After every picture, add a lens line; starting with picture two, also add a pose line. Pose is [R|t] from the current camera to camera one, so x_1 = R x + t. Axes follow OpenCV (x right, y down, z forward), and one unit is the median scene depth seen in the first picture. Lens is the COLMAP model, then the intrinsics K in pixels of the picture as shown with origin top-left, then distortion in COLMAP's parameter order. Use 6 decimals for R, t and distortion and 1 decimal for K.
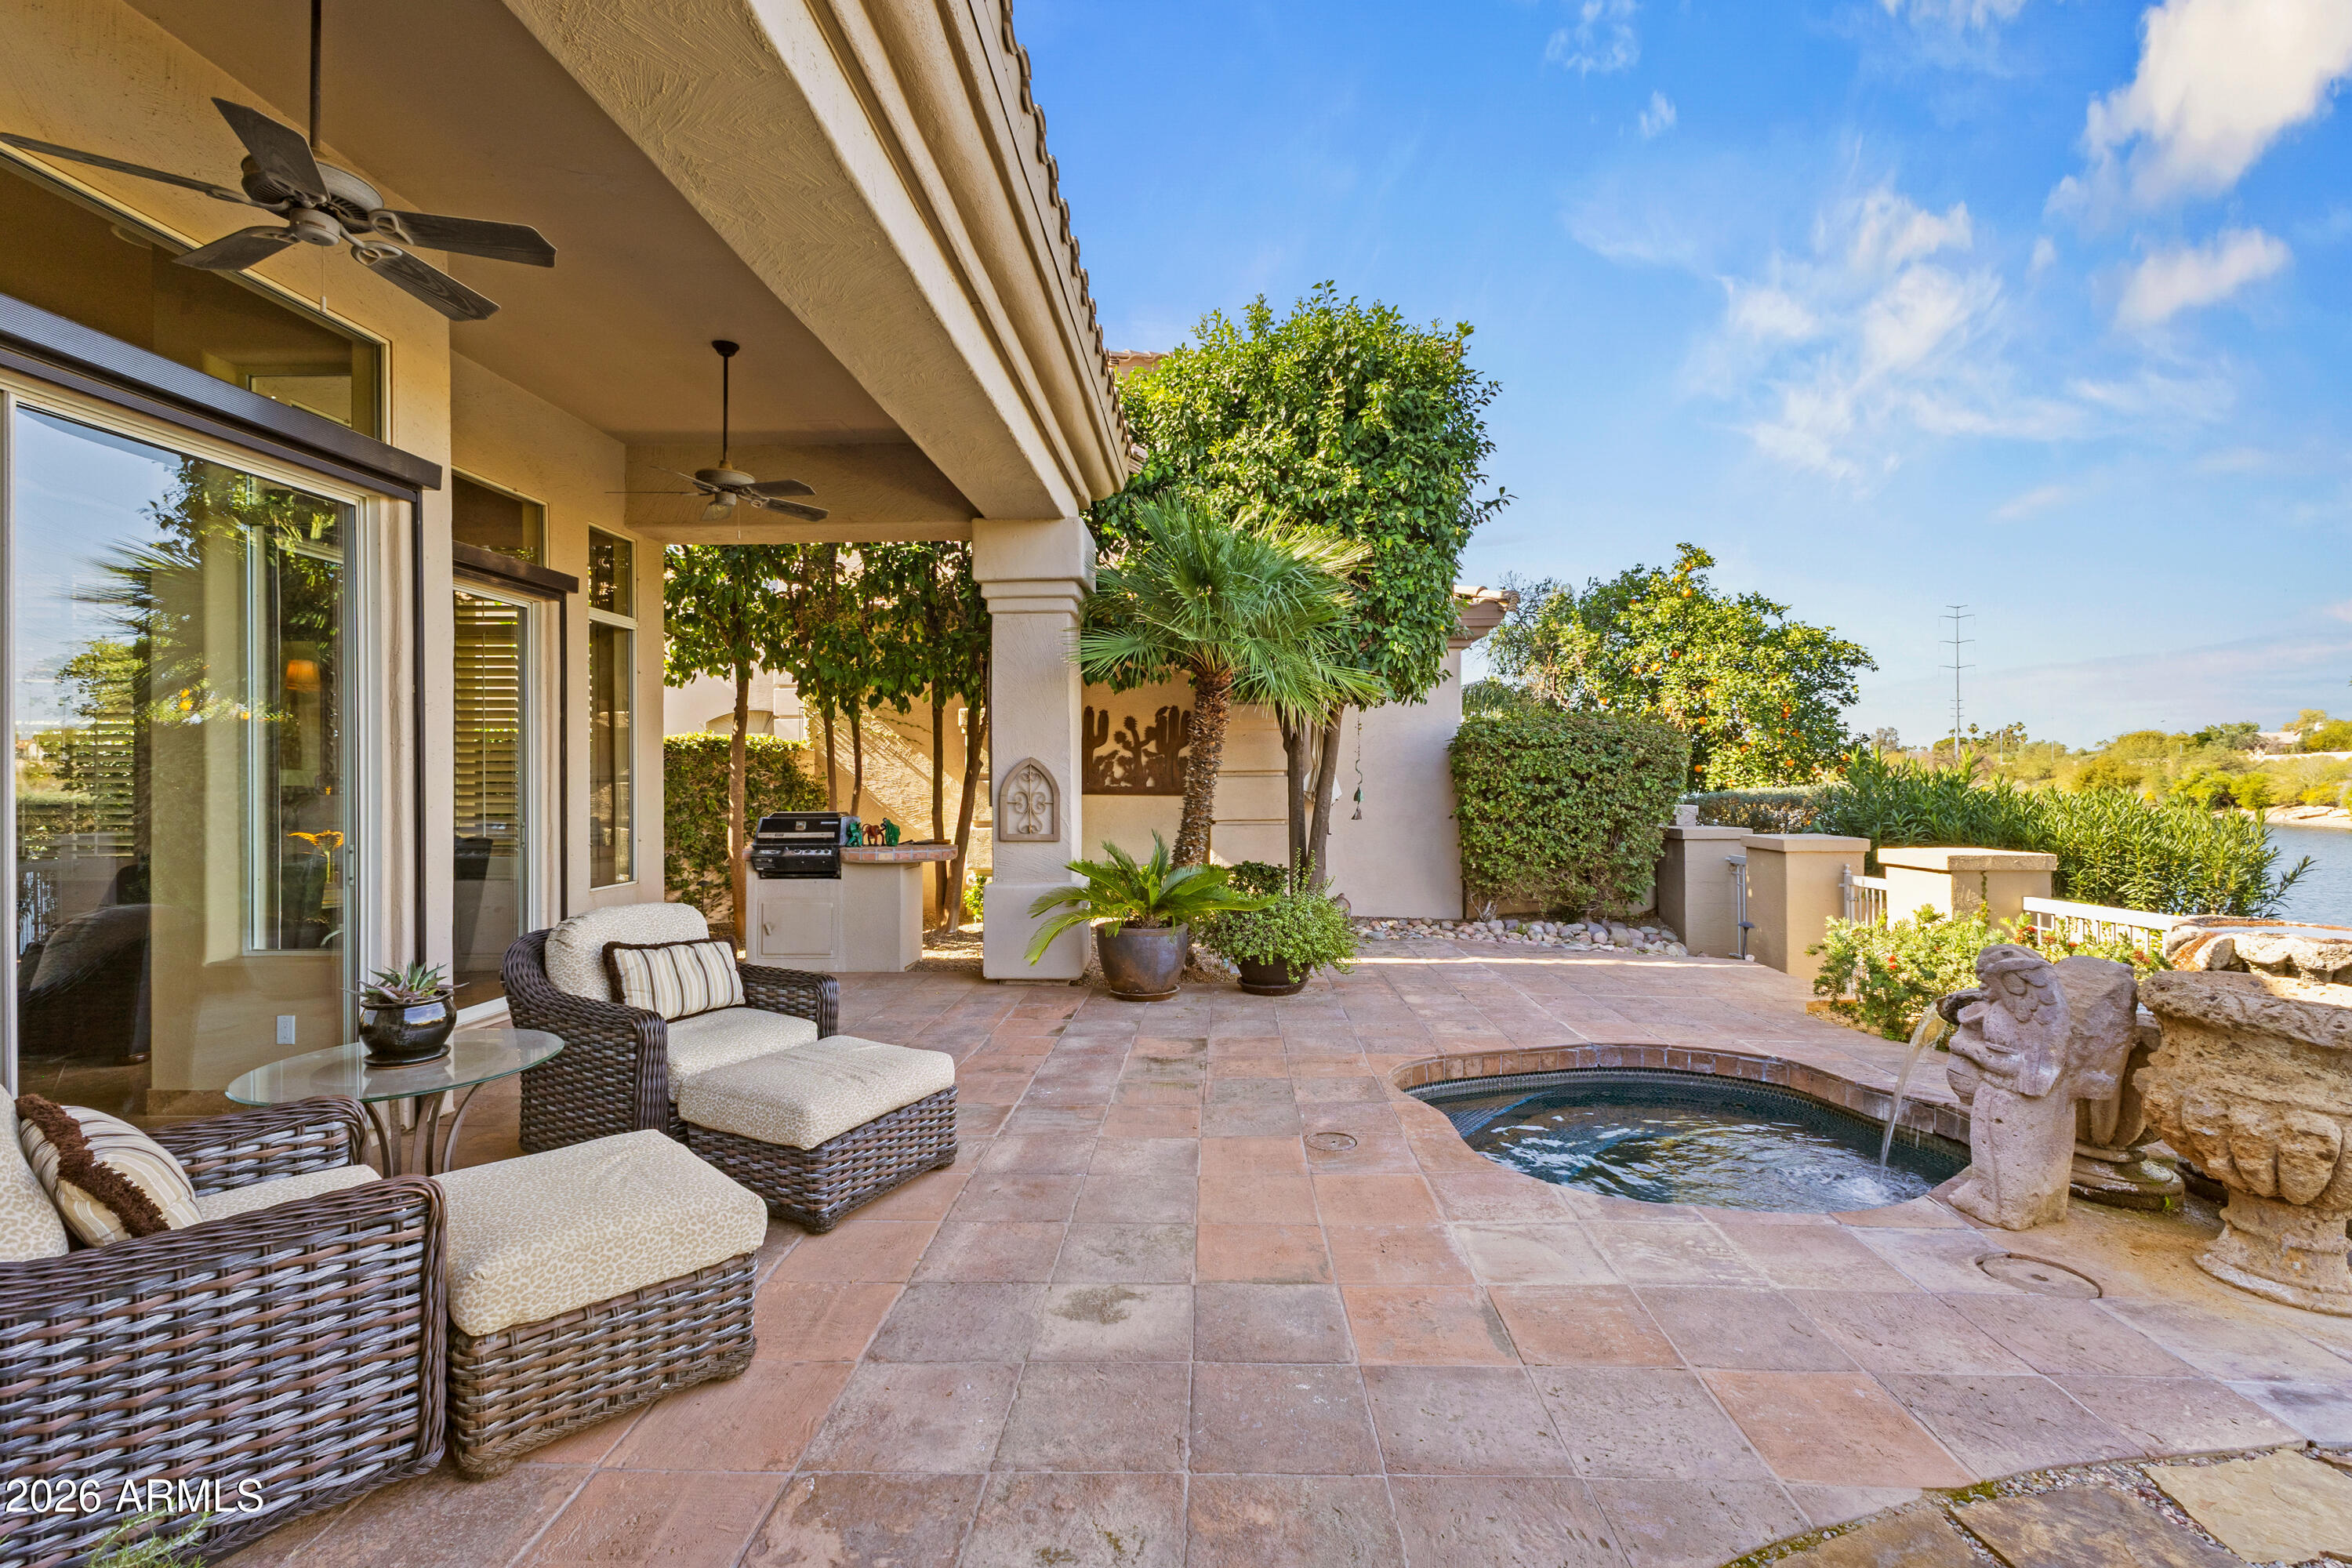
lens RADIAL K [[1025.1, 0, 1172.8], [0, 1025.1, 769.1], [0, 0, 1]] dist [0.004062, -0.000438]
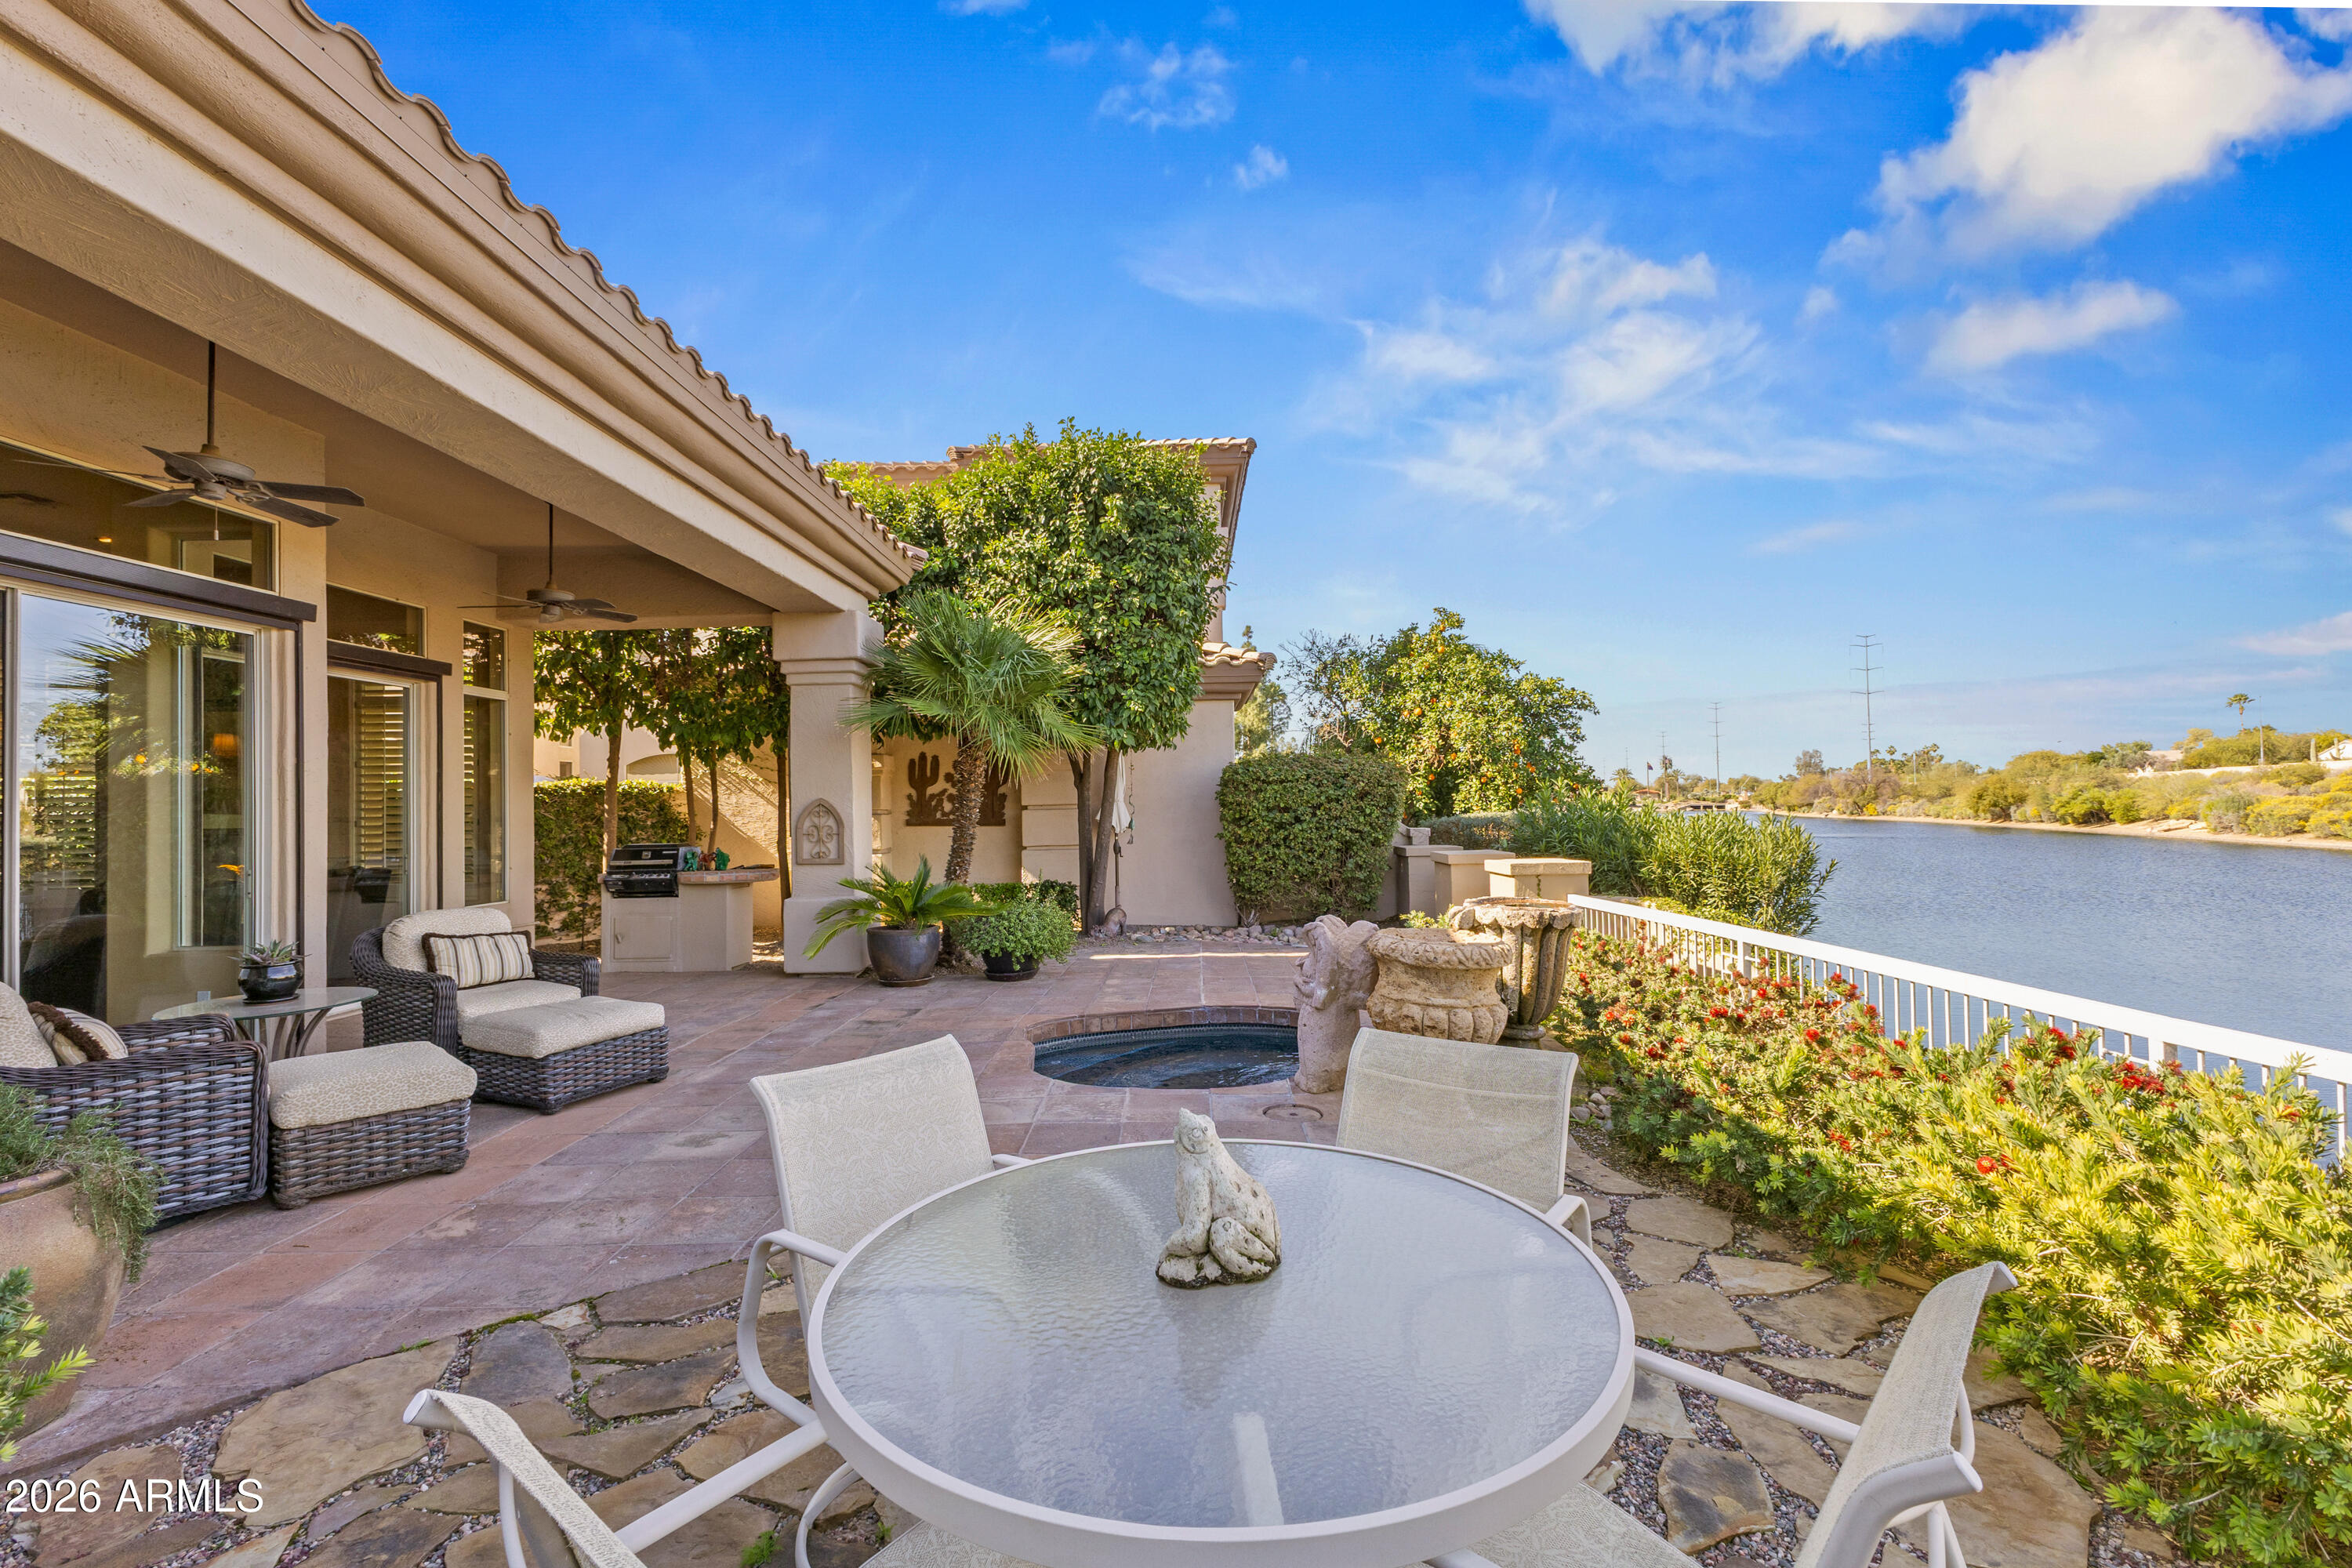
lens RADIAL K [[1003.3, 0, 1171.5], [0, 1003.3, 780.9], [0, 0, 1]] dist [0.001810, 0.000033]
pose [[0.999492, -0.012943, 0.029119, 0.242146], [0.013450, 0.999760, -0.017296, -0.005122], [-0.028888, 0.017679, 0.999426, -0.239308]]
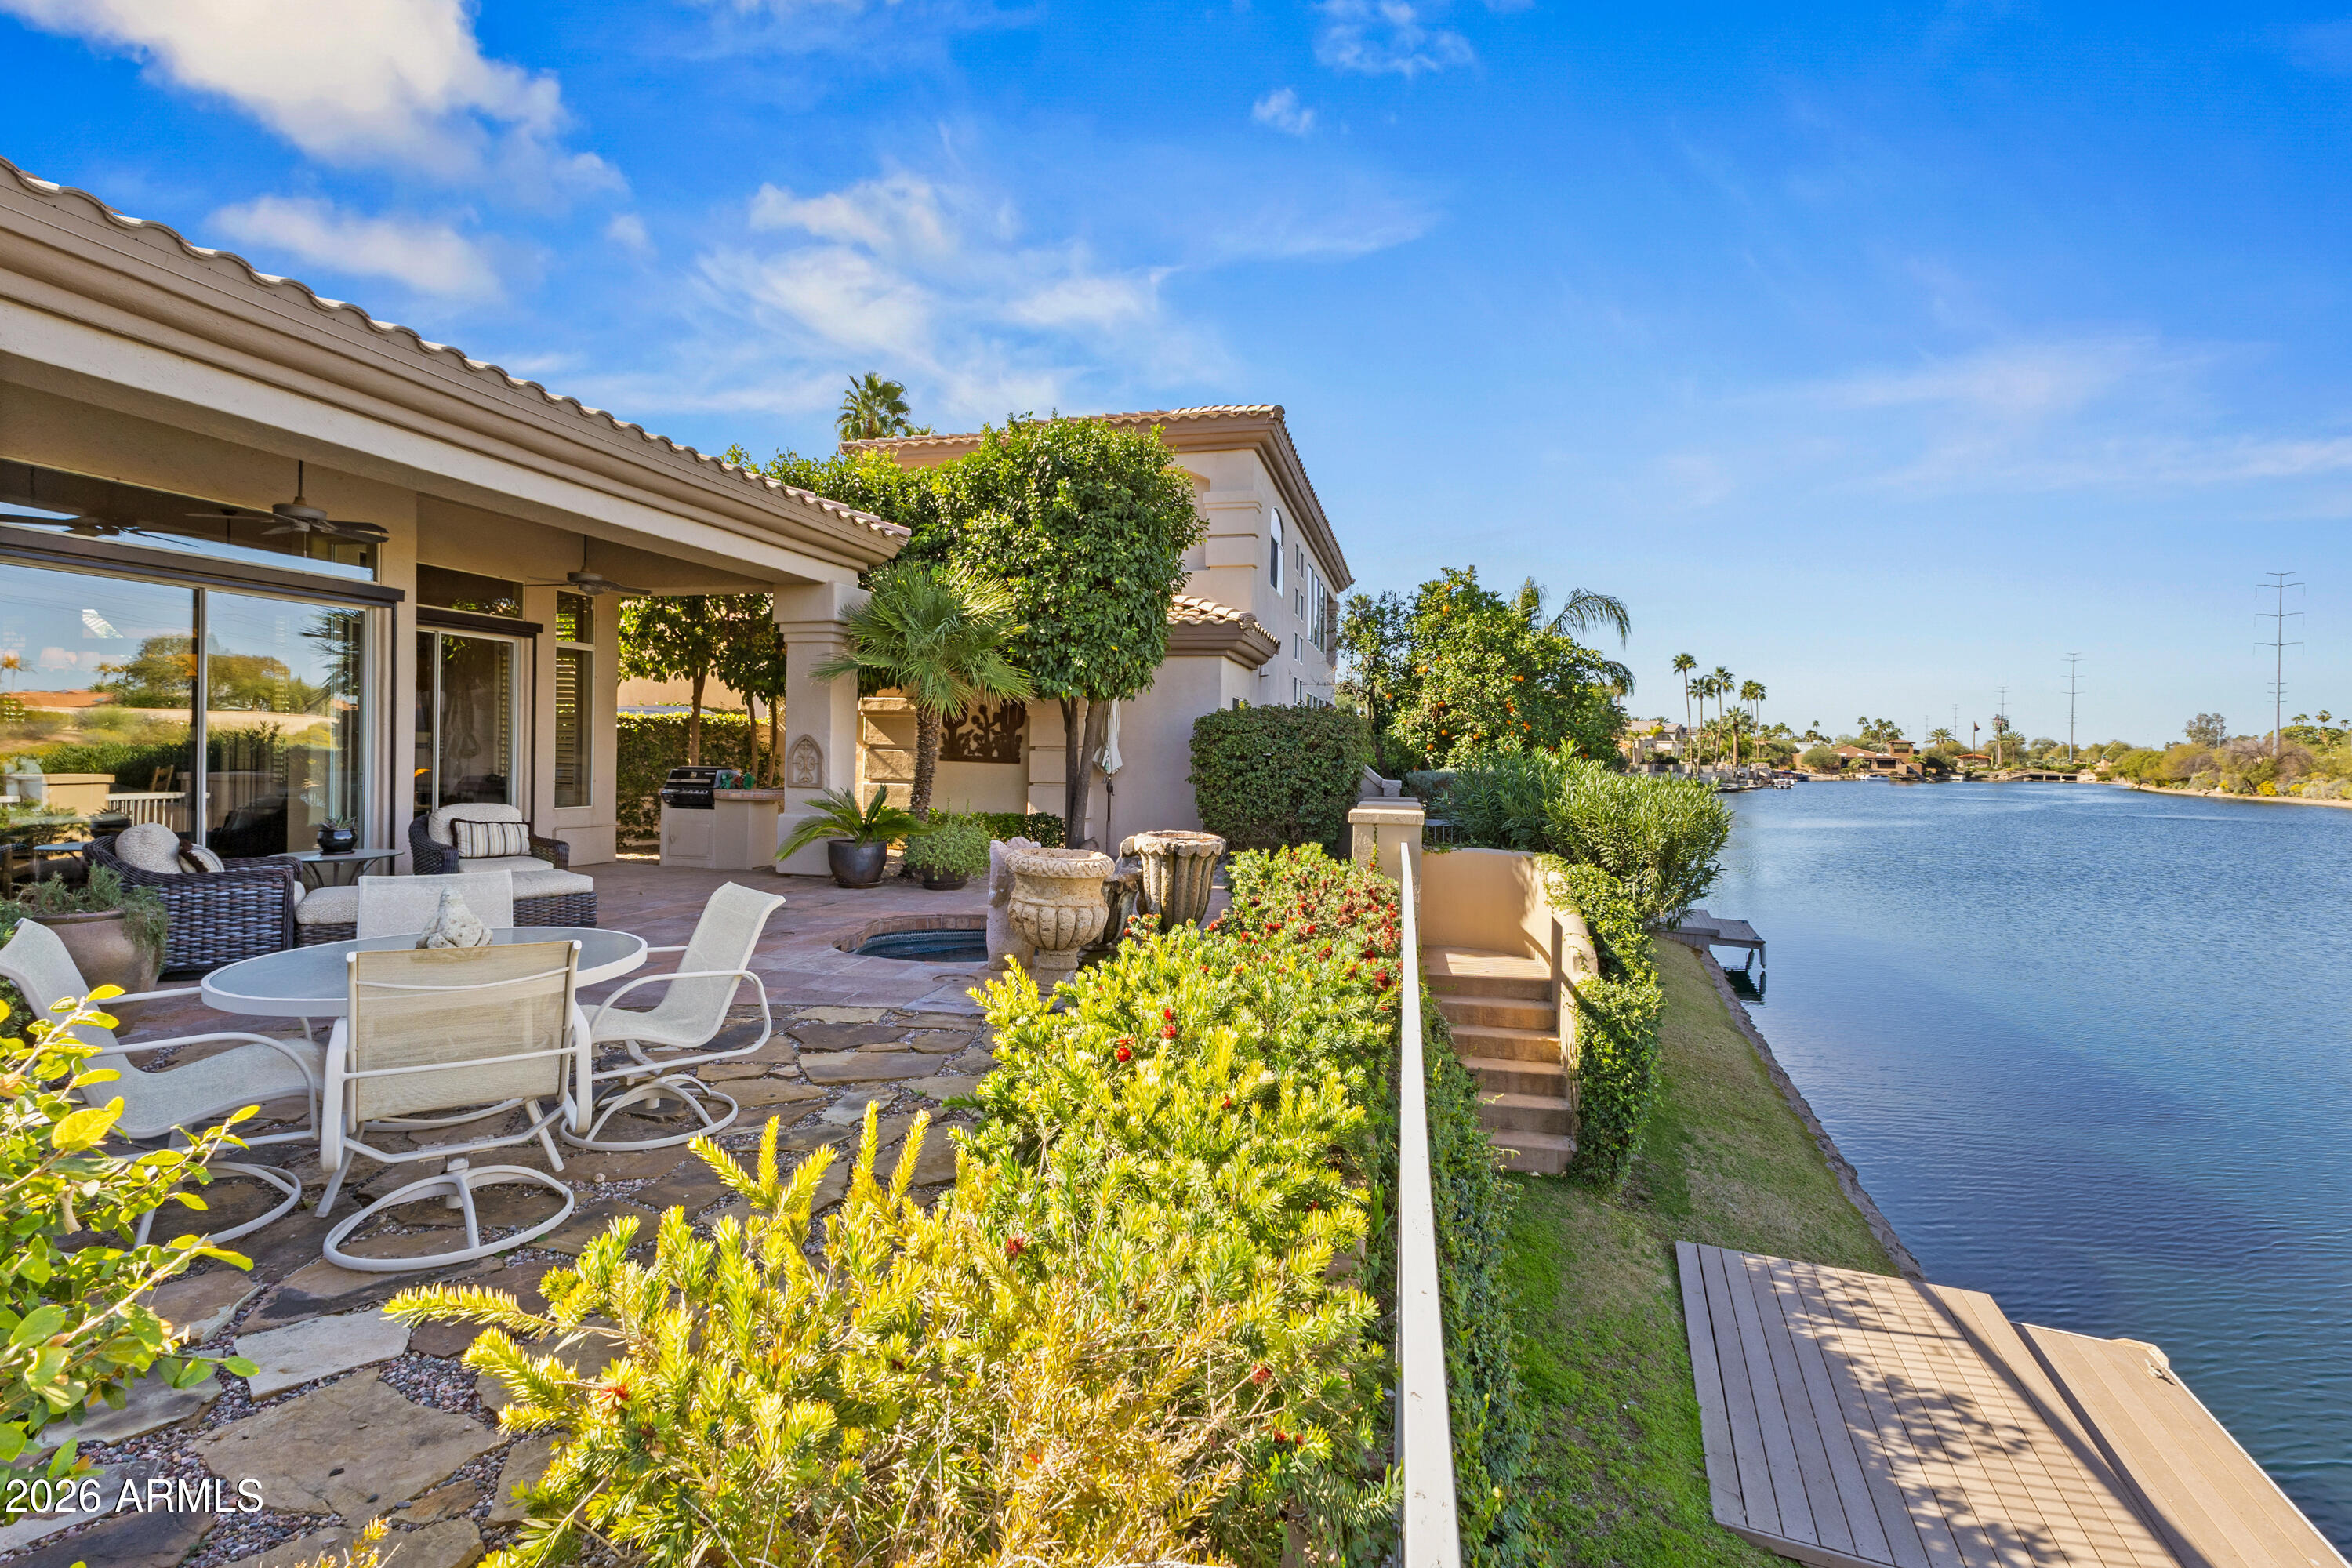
lens RADIAL K [[1044.2, 0, 1199.7], [0, 1044.2, 752.7], [0, 0, 1]] dist [0.001213, -0.000089]
pose [[0.982831, 0.020696, -0.183345, 0.698409], [-0.019163, 0.999765, 0.010125, -0.010365], [0.183511, -0.006438, 0.982997, -0.434555]]
